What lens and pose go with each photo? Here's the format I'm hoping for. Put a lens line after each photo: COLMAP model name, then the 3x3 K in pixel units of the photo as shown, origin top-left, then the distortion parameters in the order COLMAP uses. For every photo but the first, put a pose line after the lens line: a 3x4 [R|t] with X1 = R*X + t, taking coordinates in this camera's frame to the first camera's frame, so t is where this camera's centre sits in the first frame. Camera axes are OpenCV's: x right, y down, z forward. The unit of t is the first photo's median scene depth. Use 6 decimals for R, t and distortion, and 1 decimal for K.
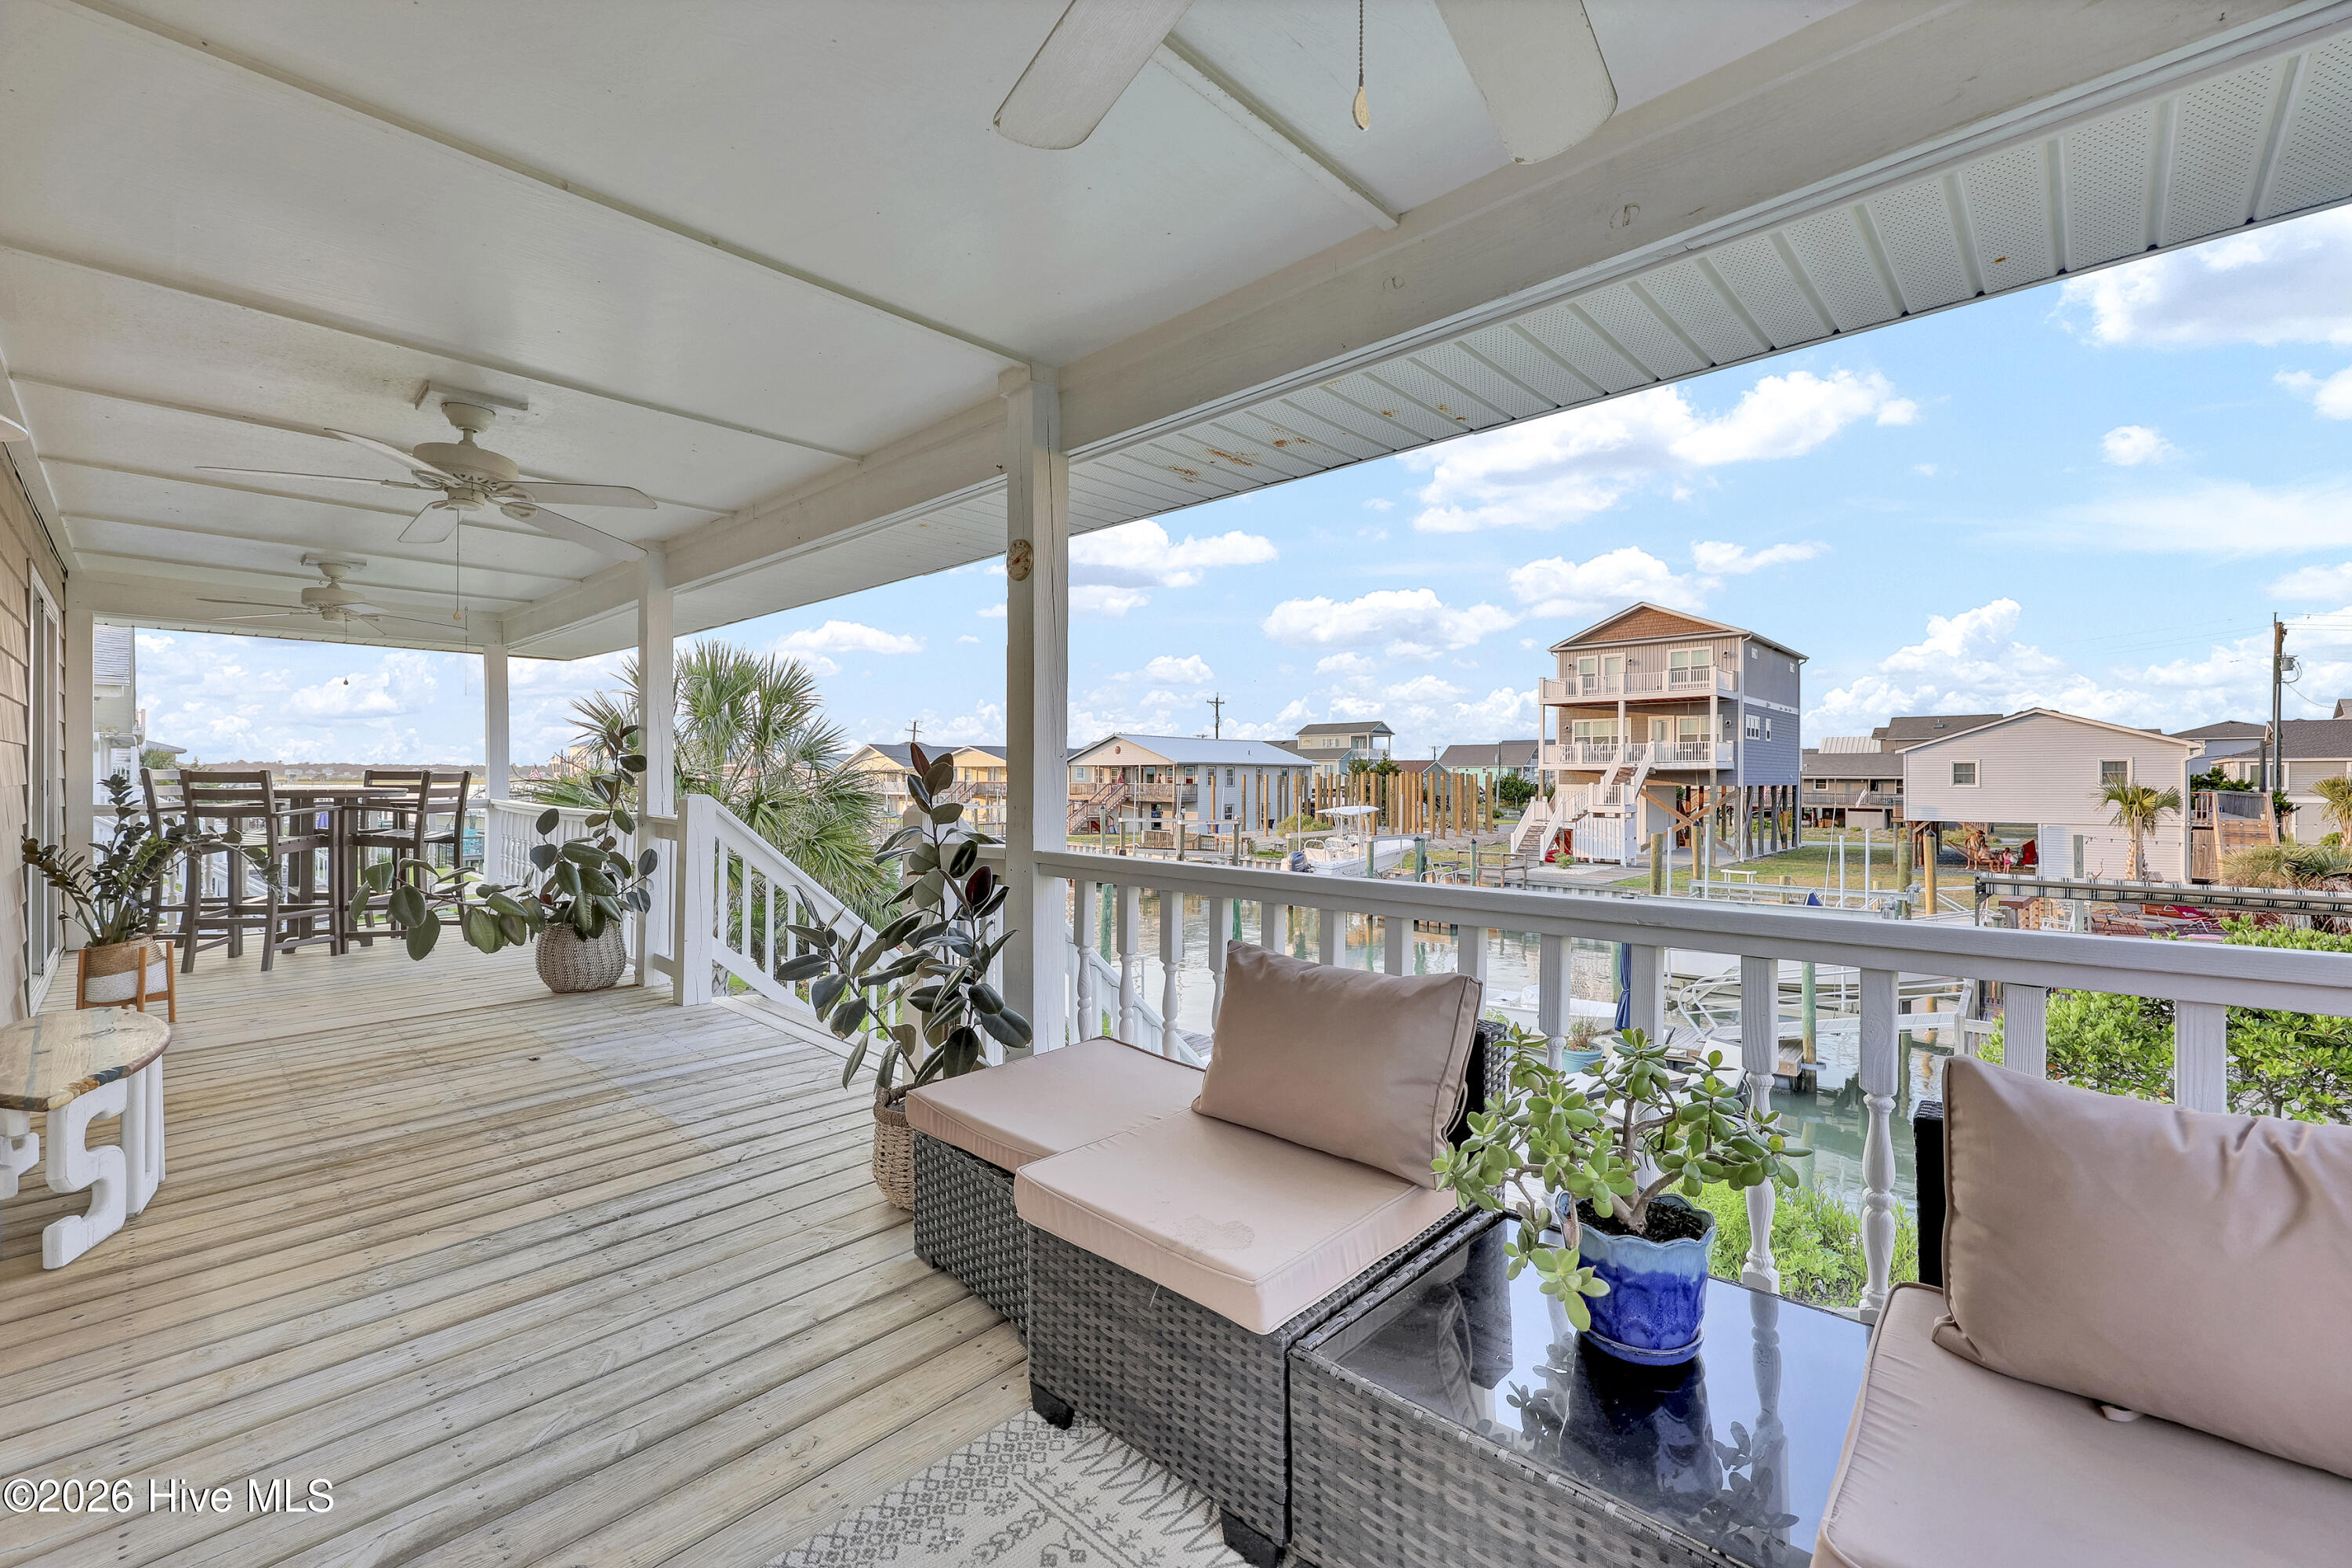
lens RADIAL K [[978.1, 0, 1182.5], [0, 978.1, 779.5], [0, 0, 1]] dist [0.000983, 0.000341]
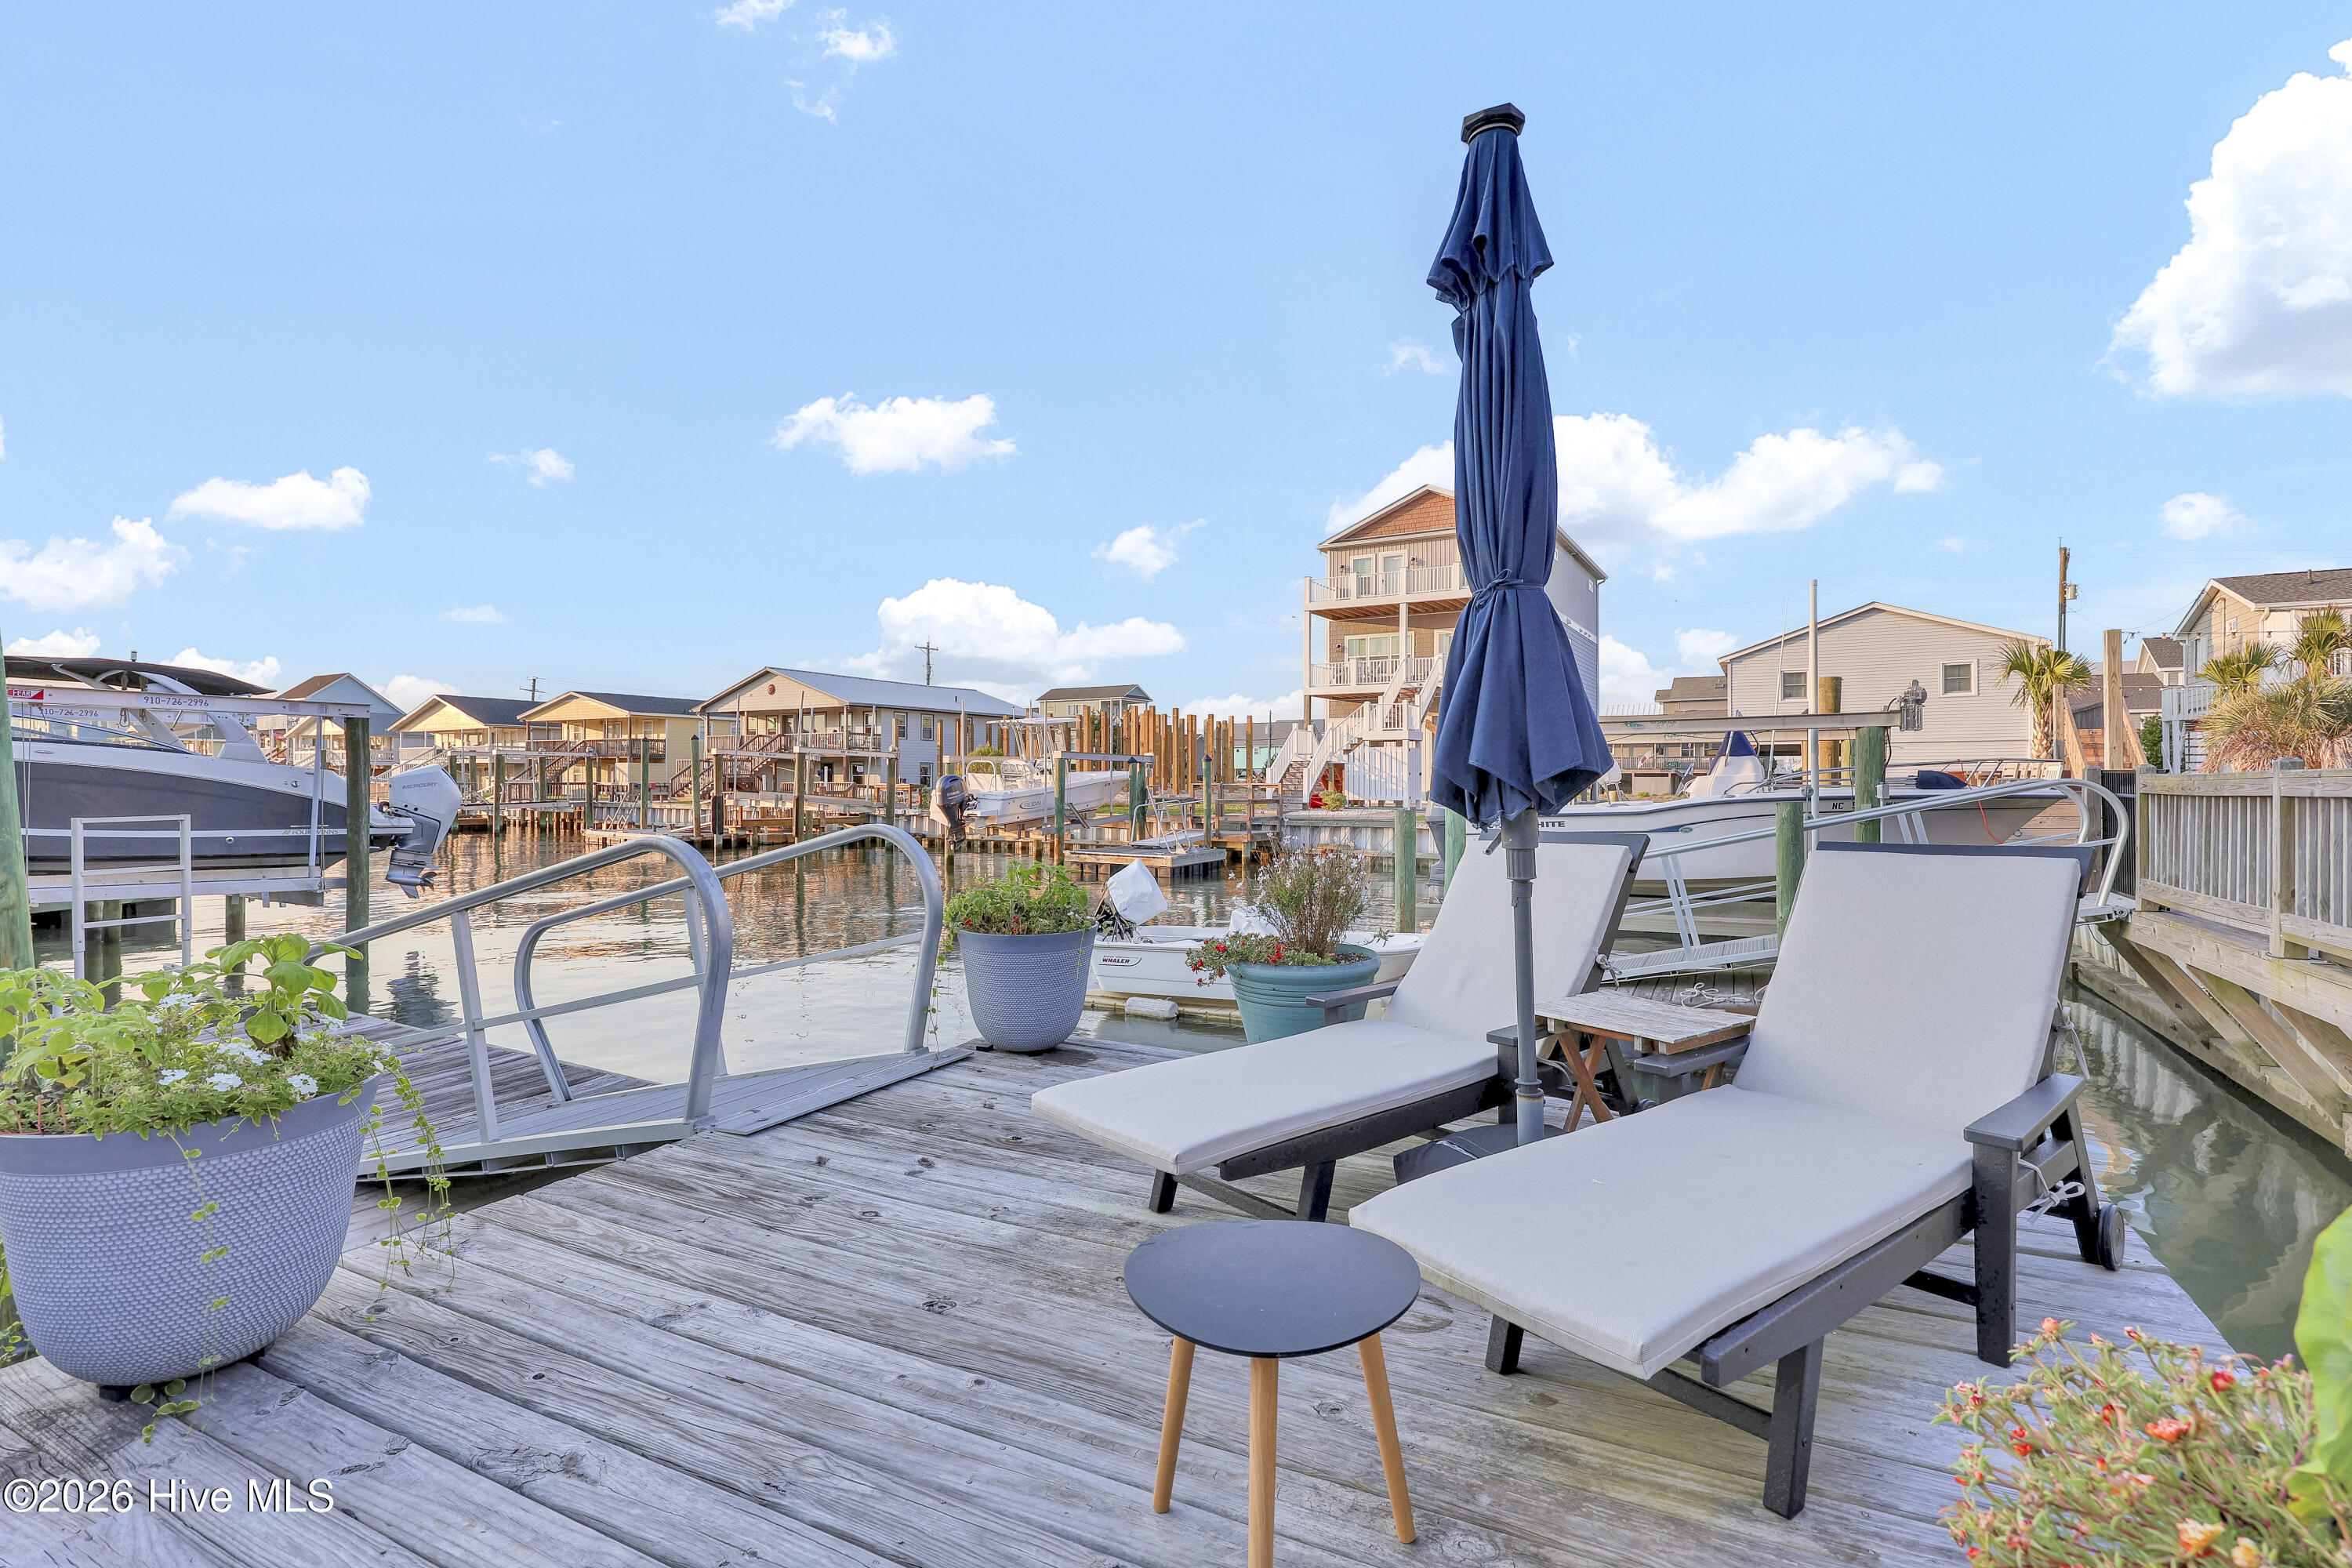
lens RADIAL K [[1113.6, 0, 1173.6], [0, 1113.6, 778.8], [0, 0, 1]] dist [-0.002620, 0.000571]
pose [[0.975769, -0.003958, 0.218768, 0.069670], [0.002647, 0.999977, 0.006288, 0.049585], [-0.218788, -0.005557, 0.975757, 0.159950]]
